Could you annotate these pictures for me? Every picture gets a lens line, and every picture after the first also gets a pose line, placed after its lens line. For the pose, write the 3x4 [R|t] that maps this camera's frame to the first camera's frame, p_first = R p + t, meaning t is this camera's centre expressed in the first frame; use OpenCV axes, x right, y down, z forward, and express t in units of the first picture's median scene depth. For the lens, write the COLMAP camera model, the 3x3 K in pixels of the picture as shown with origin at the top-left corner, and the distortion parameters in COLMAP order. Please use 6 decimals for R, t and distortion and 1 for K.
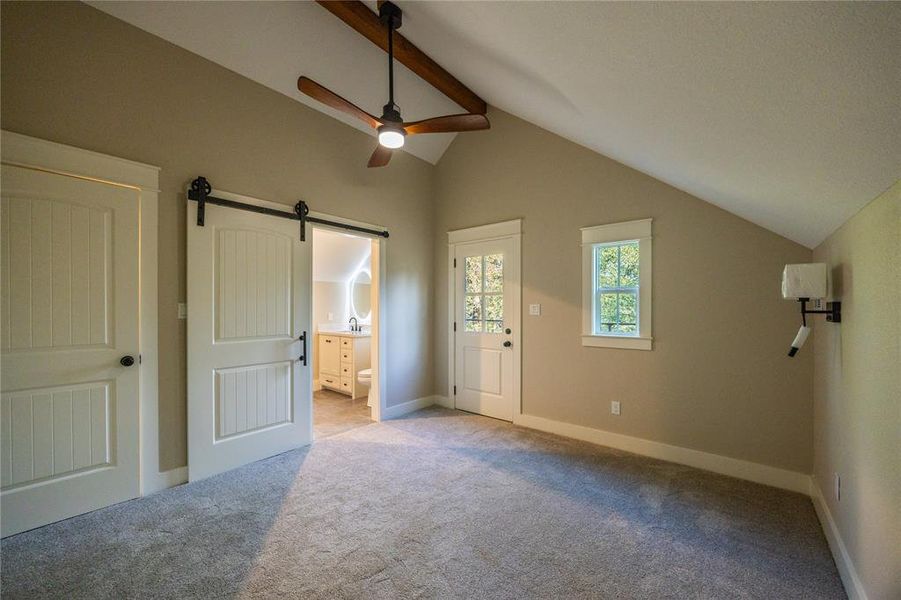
lens RADIAL K [[346.5, 0, 452.8], [0, 346.5, 302.4], [0, 0, 1]] dist [-0.012271, -0.000010]
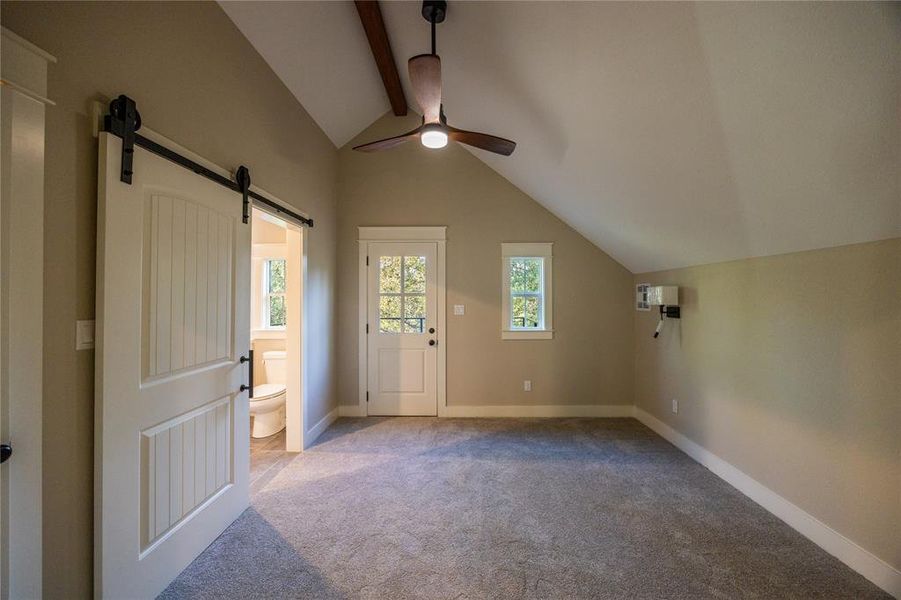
lens RADIAL K [[337.5, 0, 460.0], [0, 337.5, 292.3], [0, 0, 1]] dist [-0.018015, -0.000363]
pose [[0.775825, 0.008596, 0.630889, -0.456718], [-0.006090, 0.999963, -0.006137, -0.029668], [-0.630918, 0.000919, 0.775849, 0.162239]]
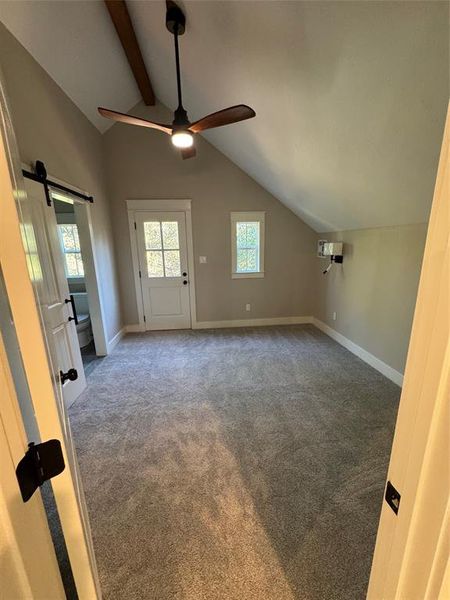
lens RADIAL K [[238.9, 0, 227.0], [0, 238.9, 296.9], [0, 0, 1]] dist [-0.000687, 0.000106]
pose [[0.703672, -0.163268, 0.691513, -0.509799], [0.011116, 0.975652, 0.219043, -0.056322], [-0.710438, -0.146447, 0.688353, 0.113935]]
